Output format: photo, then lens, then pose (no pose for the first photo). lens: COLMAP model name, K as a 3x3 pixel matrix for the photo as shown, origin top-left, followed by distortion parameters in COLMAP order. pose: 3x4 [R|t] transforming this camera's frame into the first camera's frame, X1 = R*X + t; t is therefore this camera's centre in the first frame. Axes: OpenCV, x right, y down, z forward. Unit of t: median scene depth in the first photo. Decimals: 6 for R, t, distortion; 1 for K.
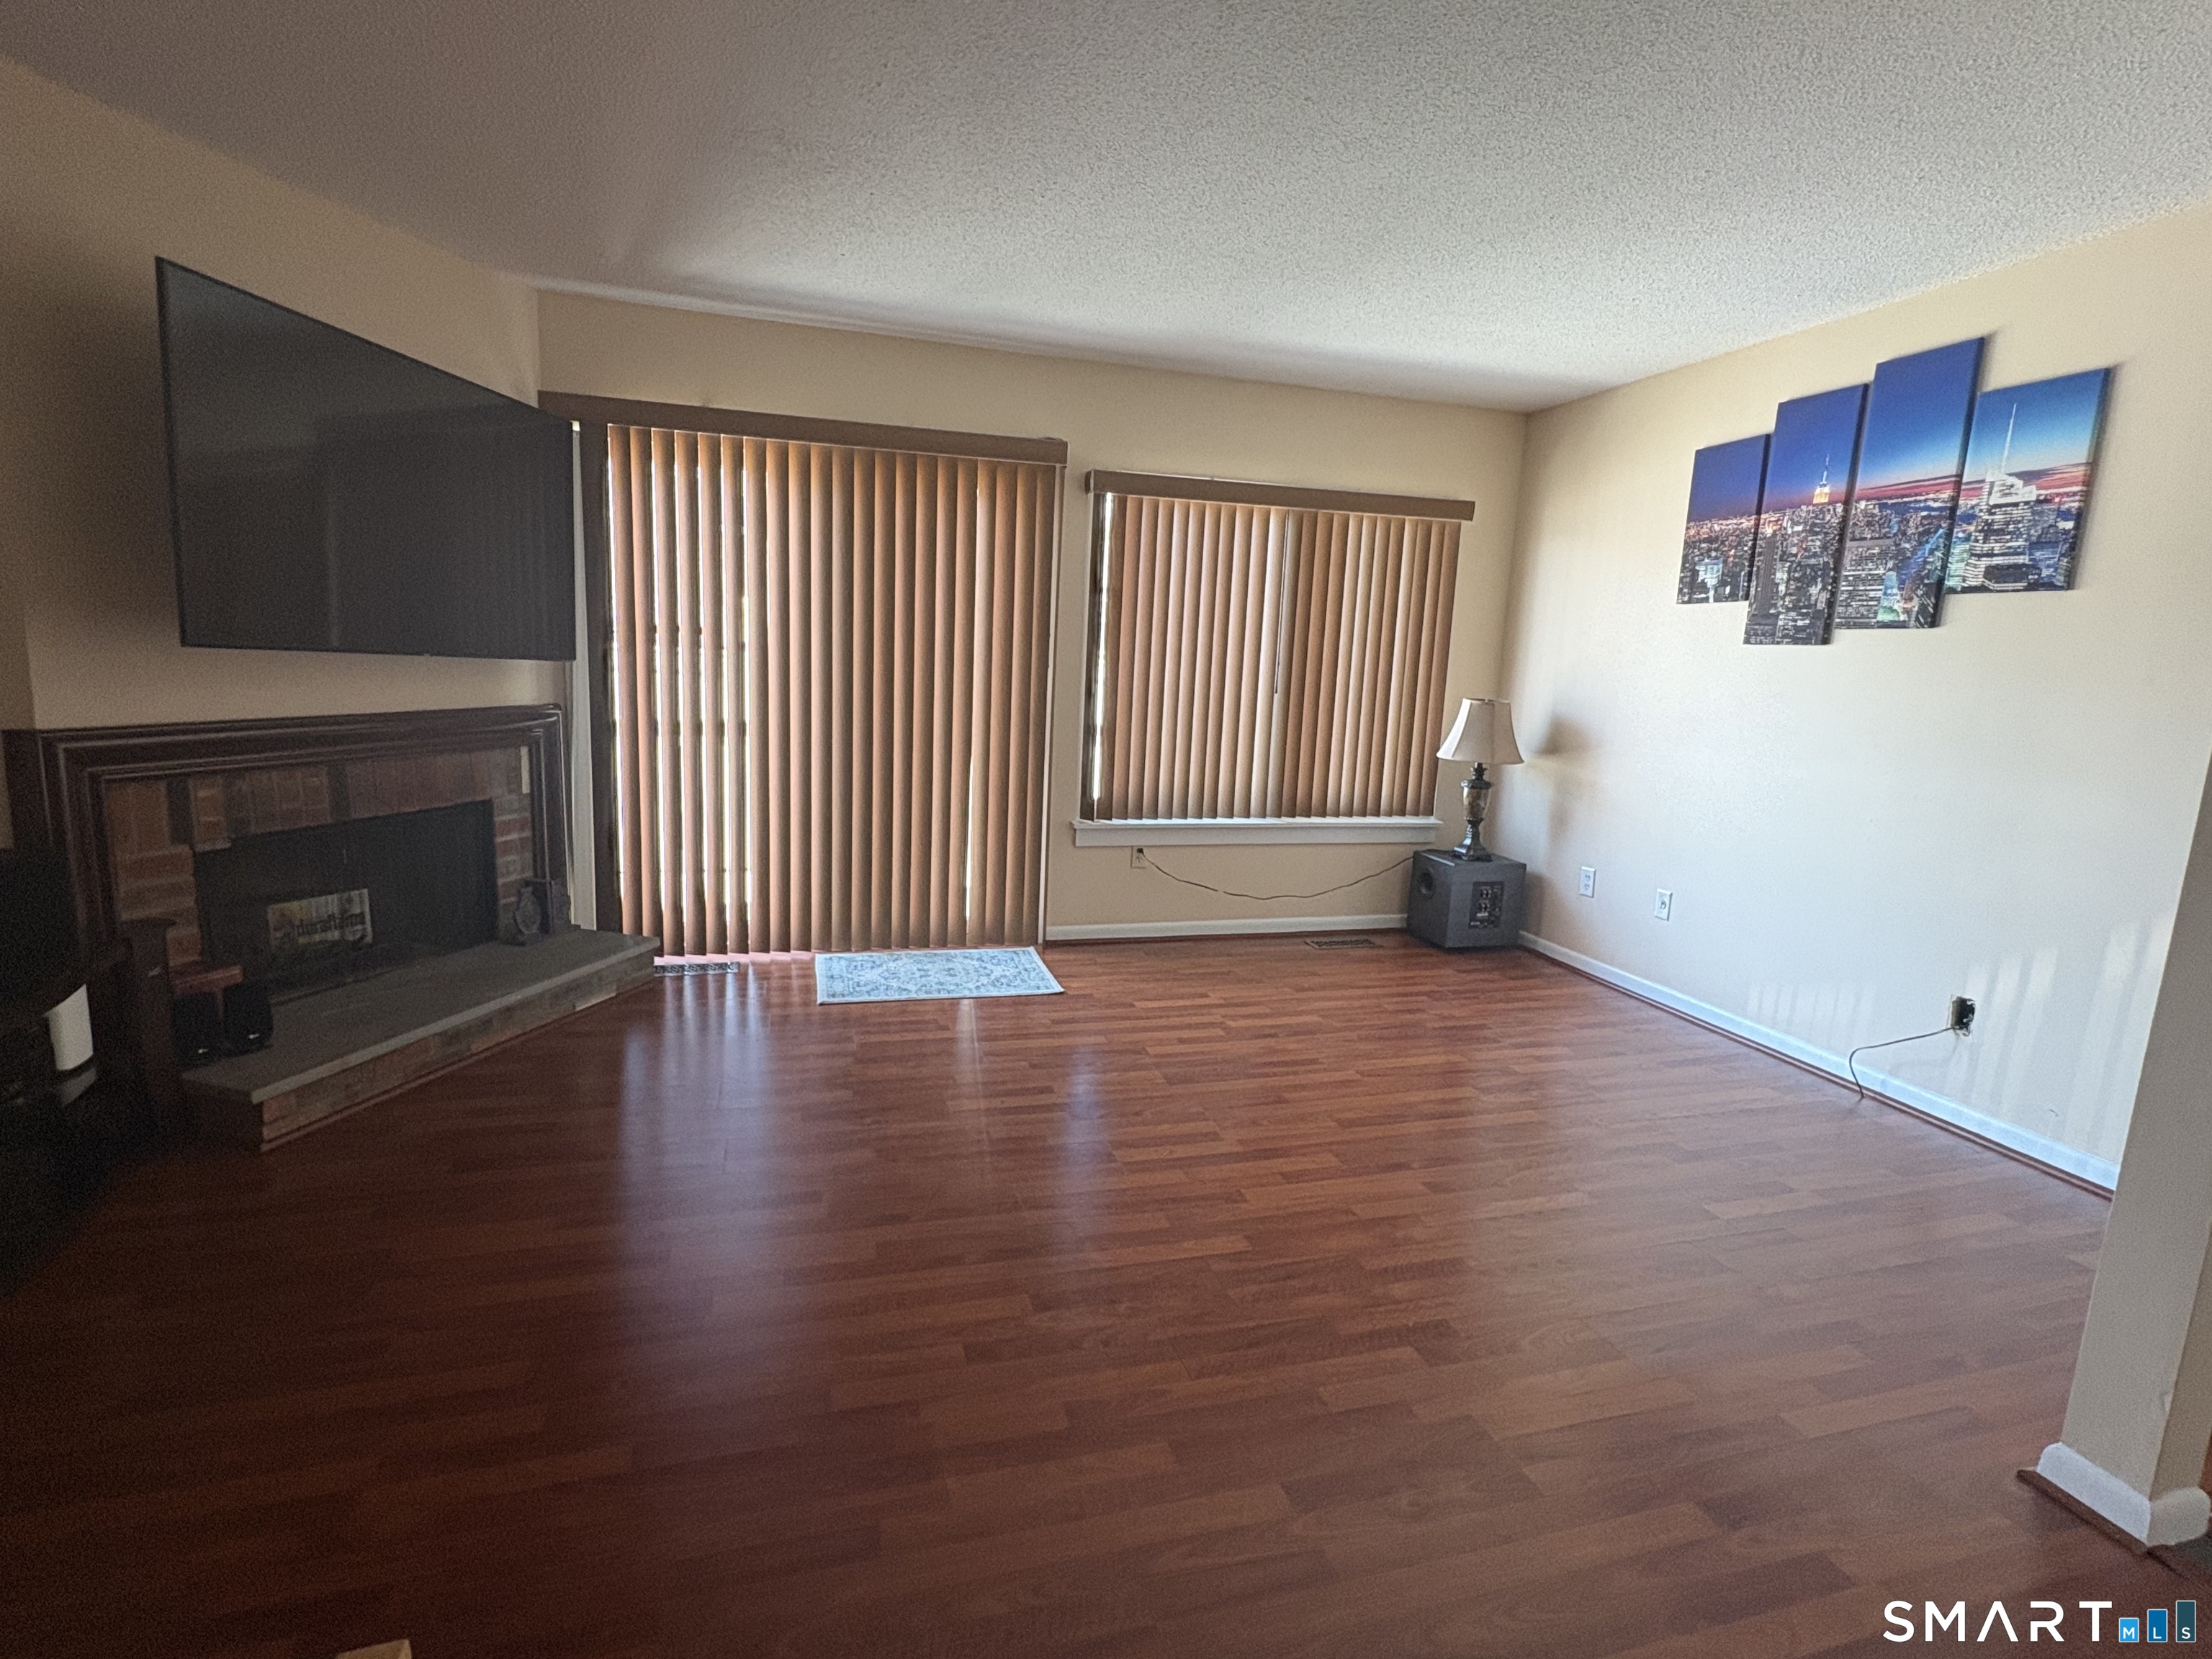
lens RADIAL K [[1061.6, 0, 1104.5], [0, 1061.6, 831.3], [0, 0, 1]] dist [0.000232, -0.001098]
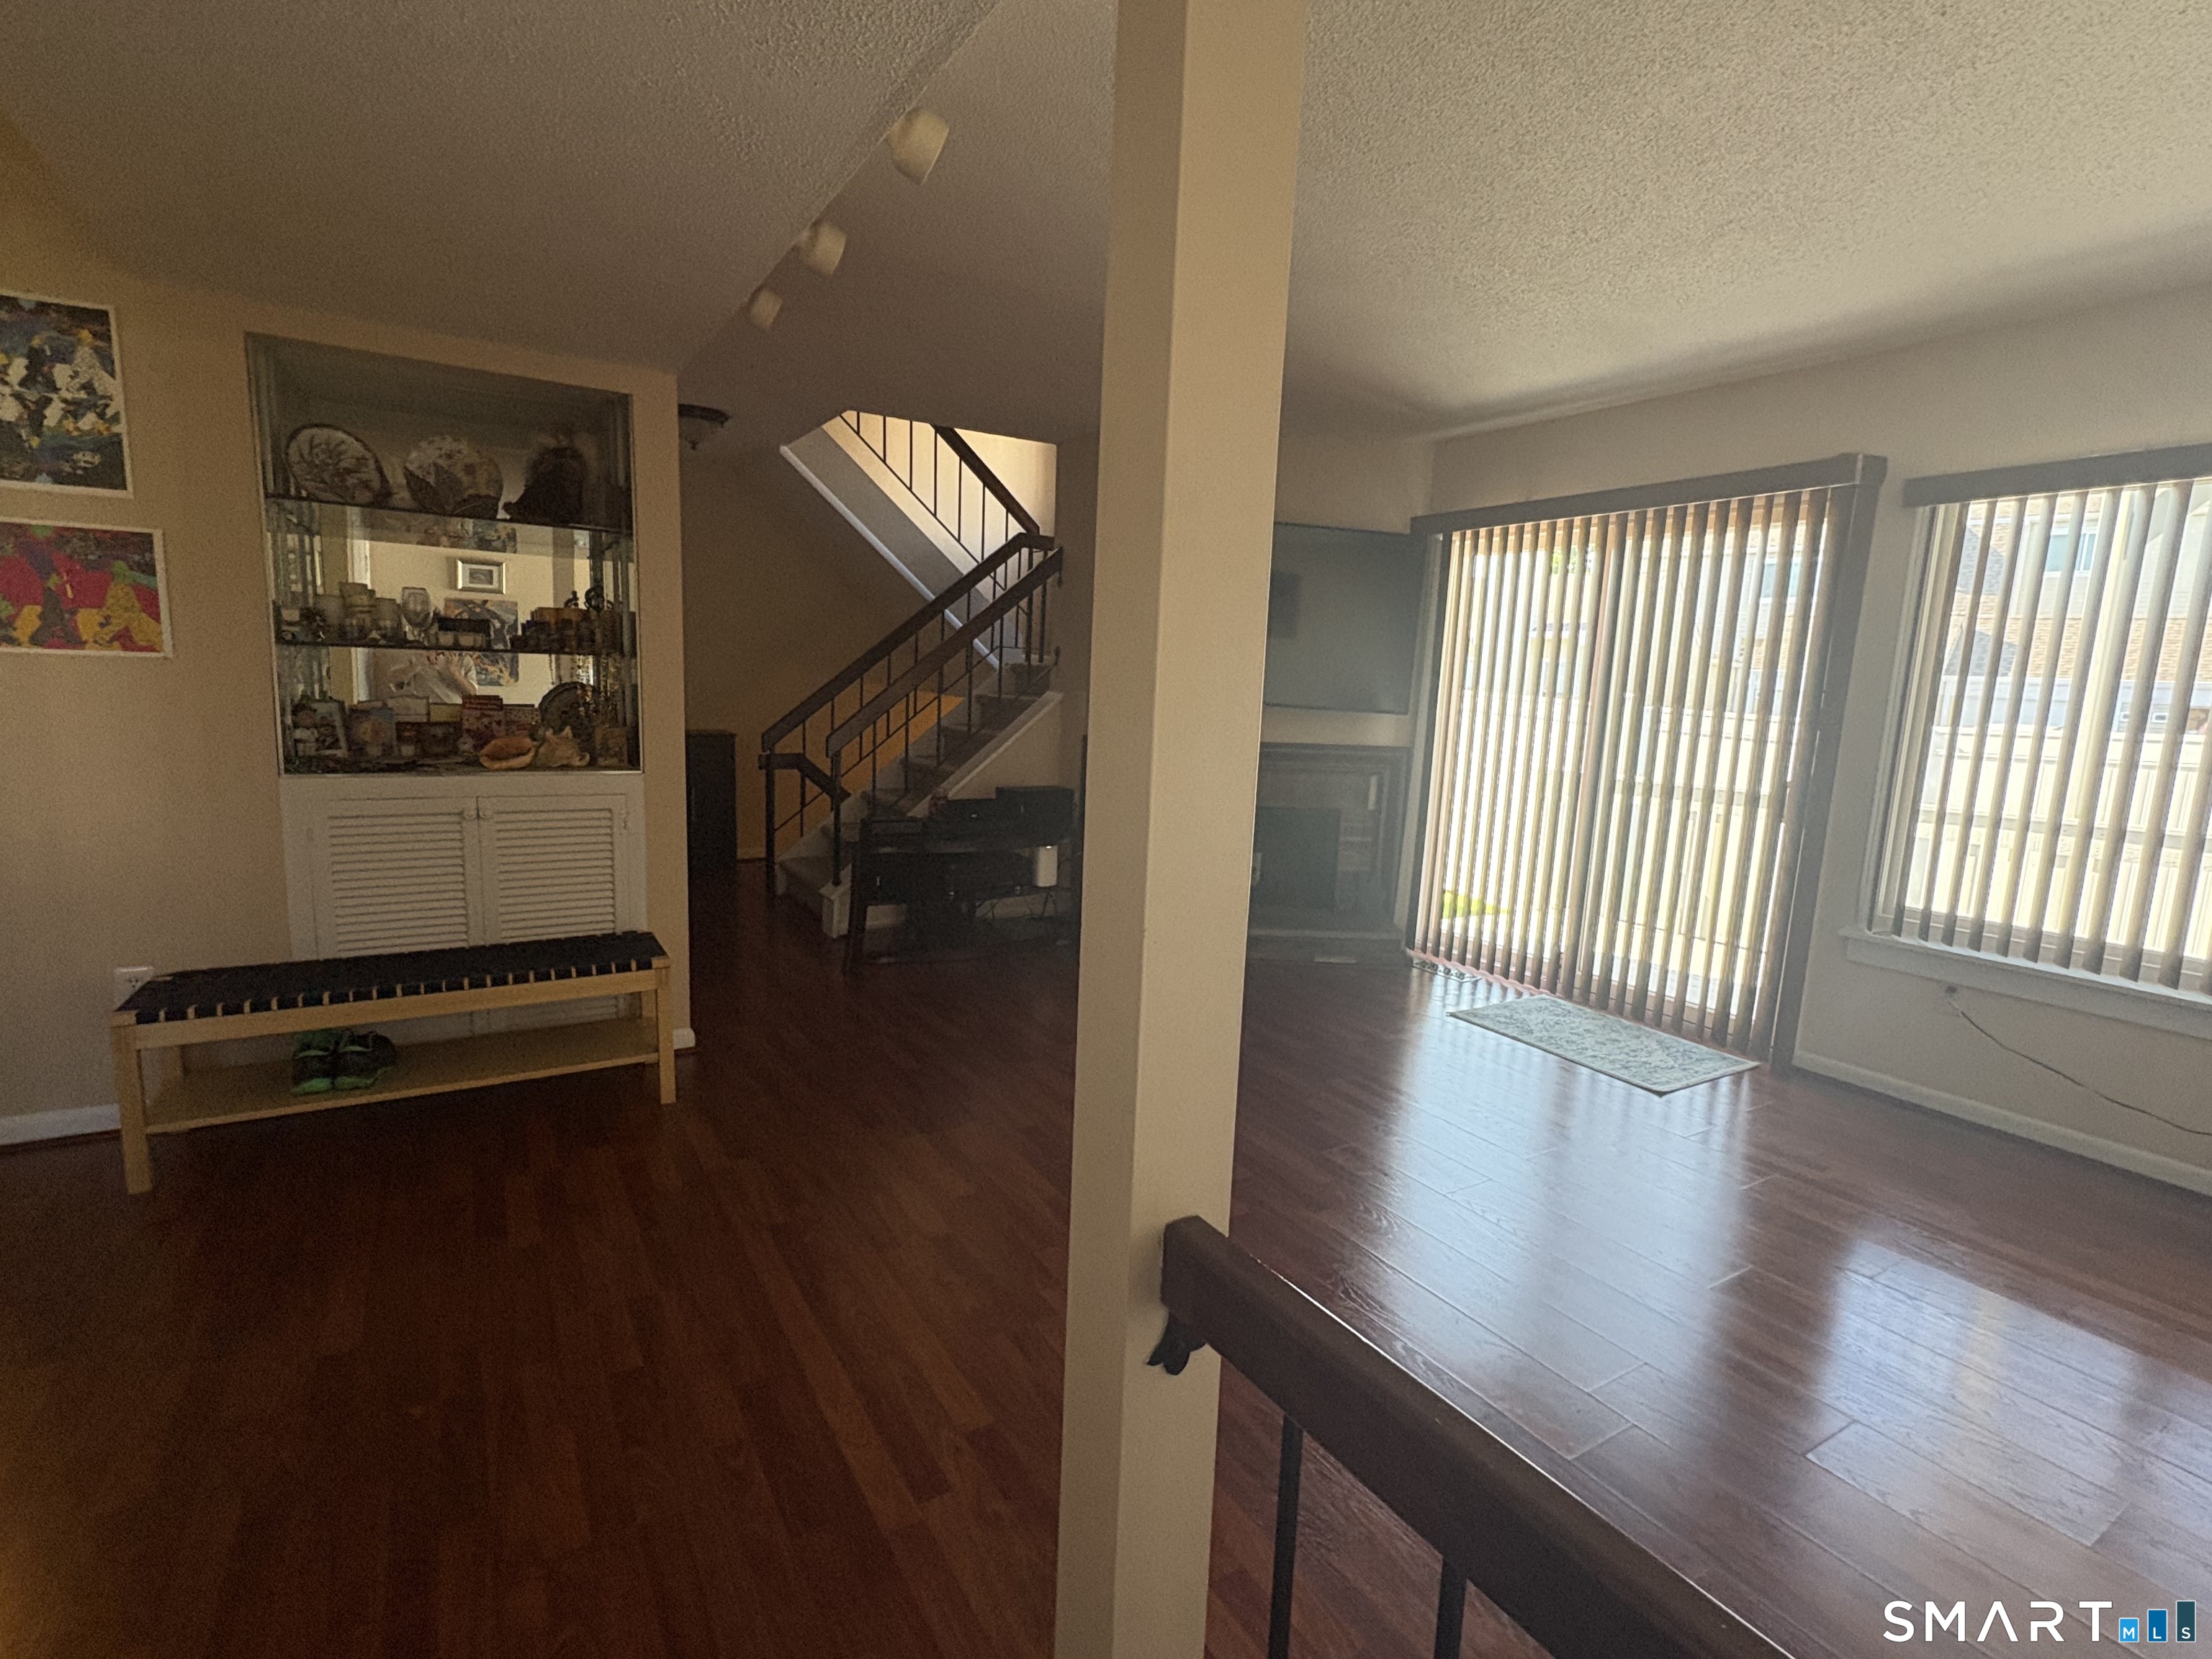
lens RADIAL K [[1061.6, 0, 1104.1], [0, 1061.6, 829.7], [0, 0, 1]] dist [0.000232, -0.001098]
pose [[0.266897, 0.111043, -0.957306, 0.710812], [-0.189488, 0.979996, 0.060846, -0.029737], [0.944913, 0.165158, 0.282599, 0.309573]]
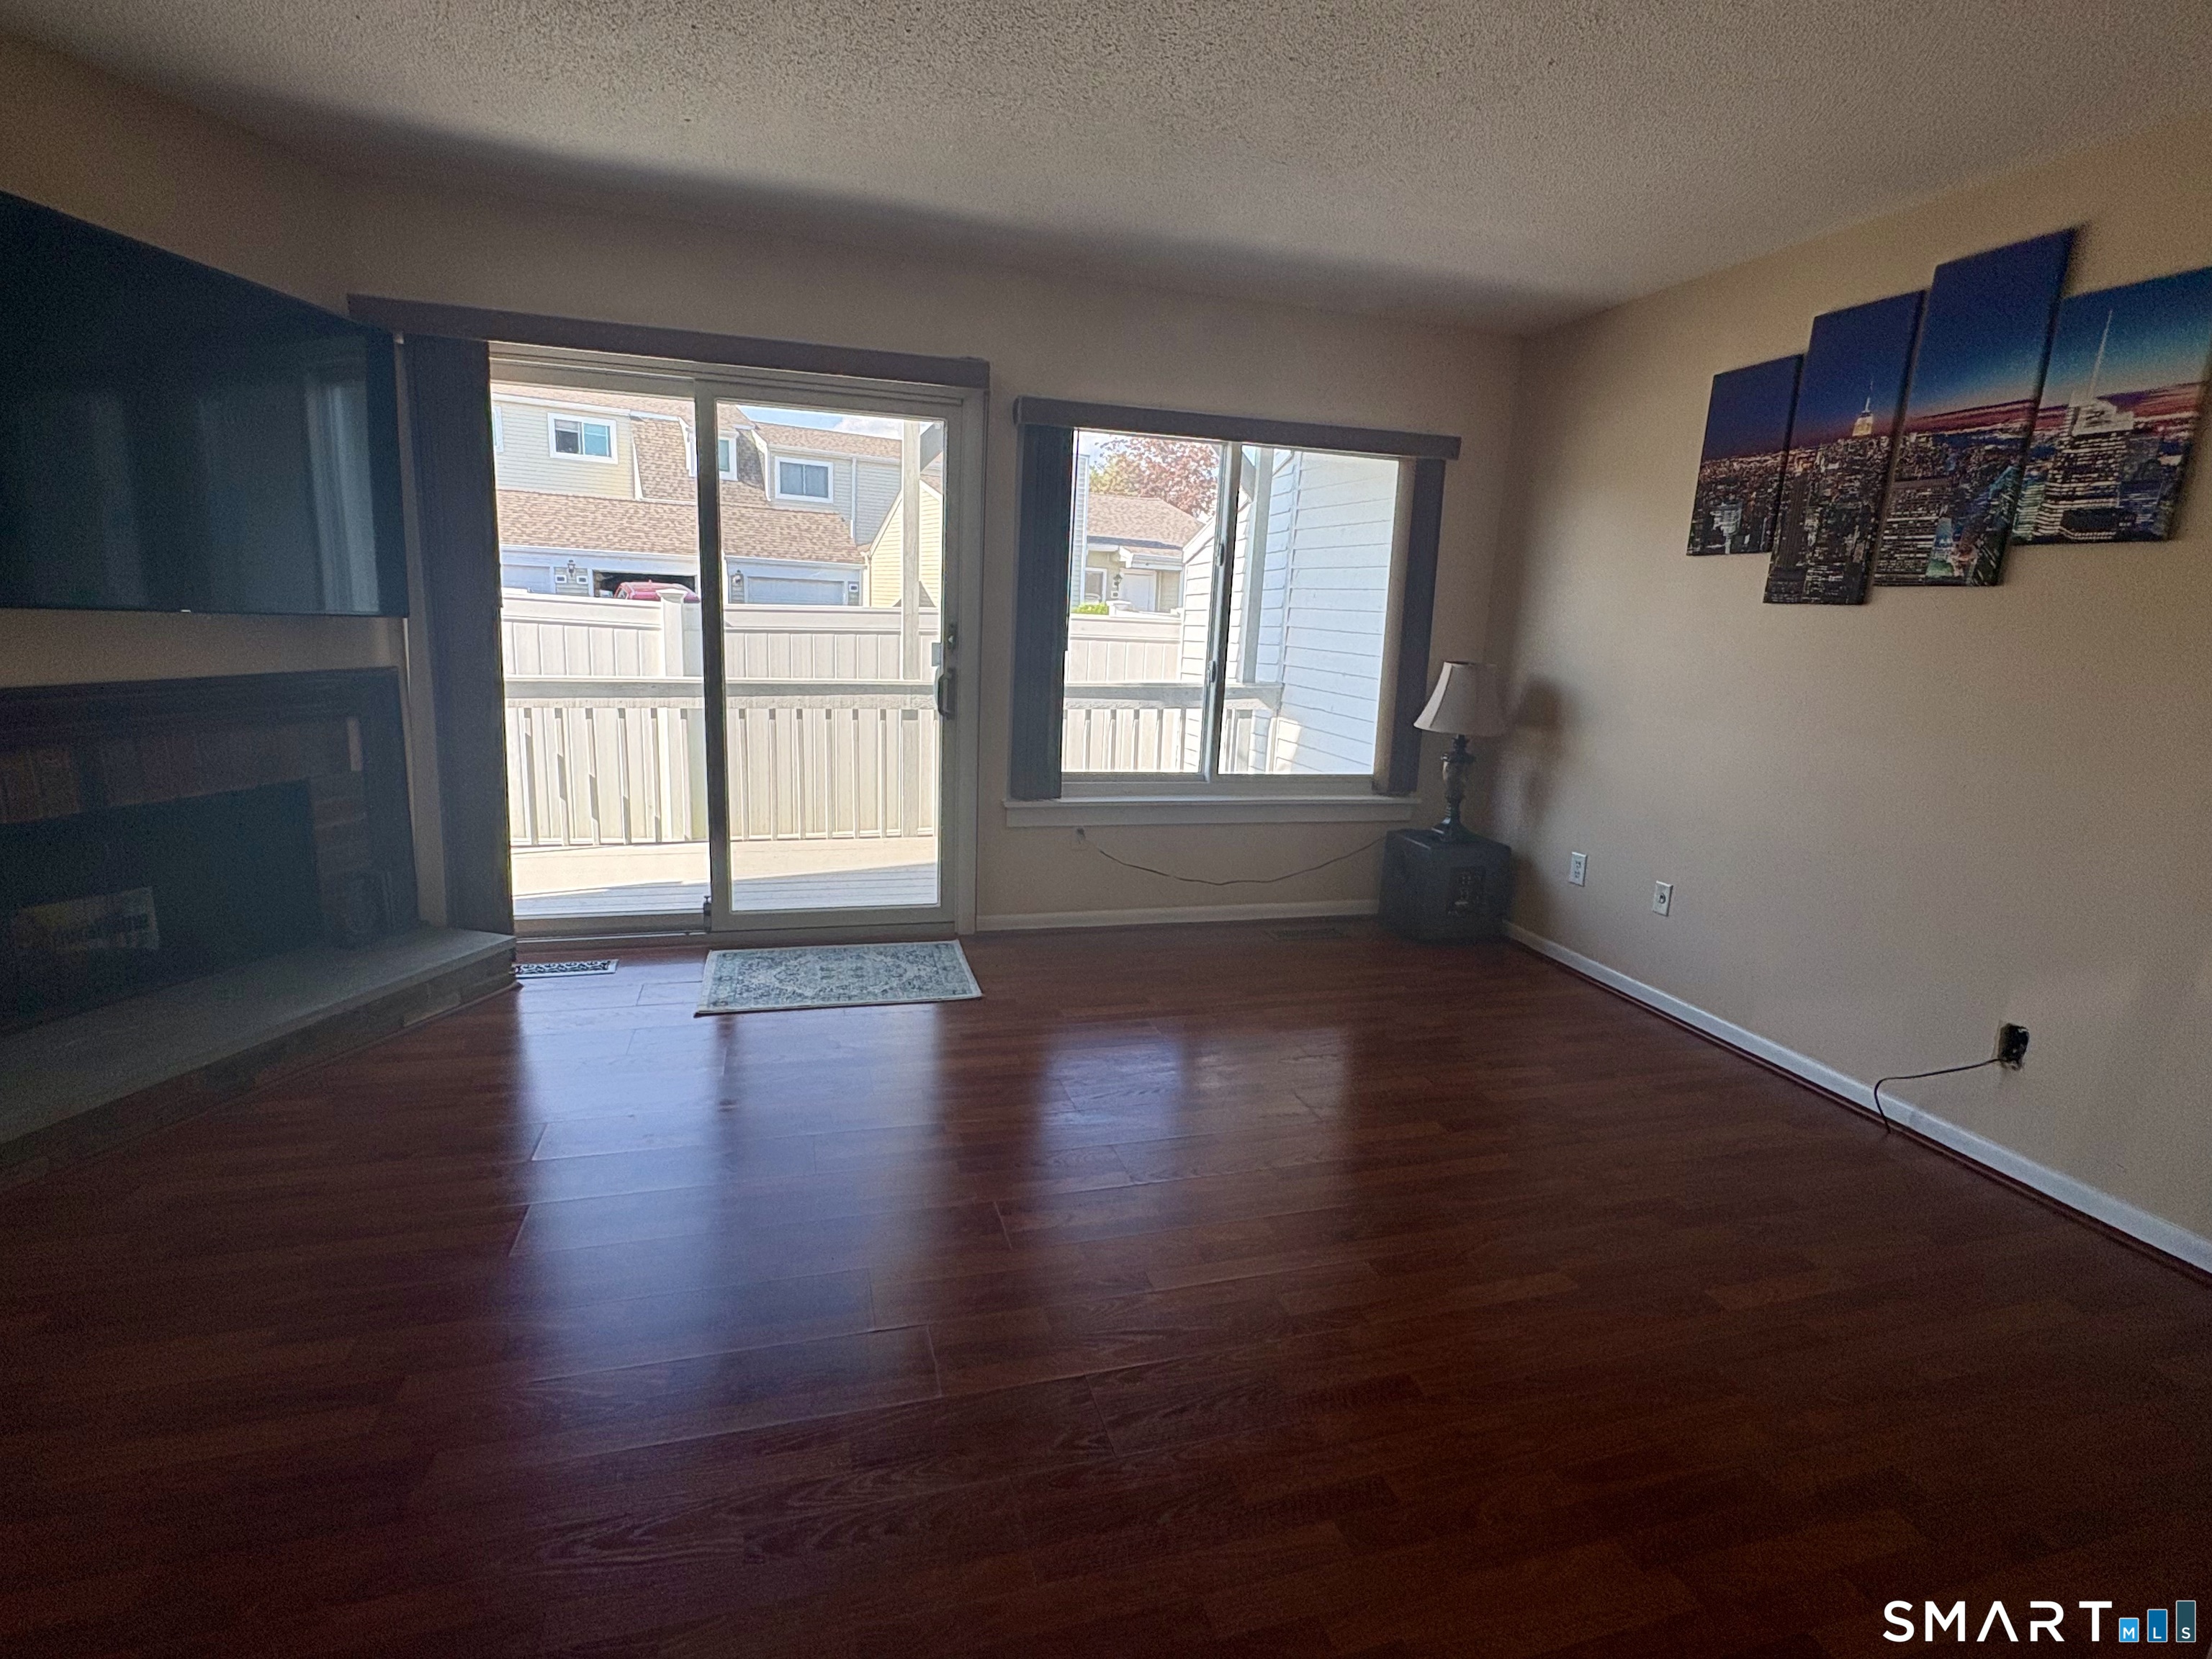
lens RADIAL K [[1061.6, 0, 1105.7], [0, 1061.6, 830.8], [0, 0, 1]] dist [0.000232, -0.001098]
pose [[0.999981, 0.002825, 0.005478, 0.064093], [-0.003068, 0.998991, 0.044804, -0.029282], [-0.005346, -0.044820, 0.998981, 0.136247]]
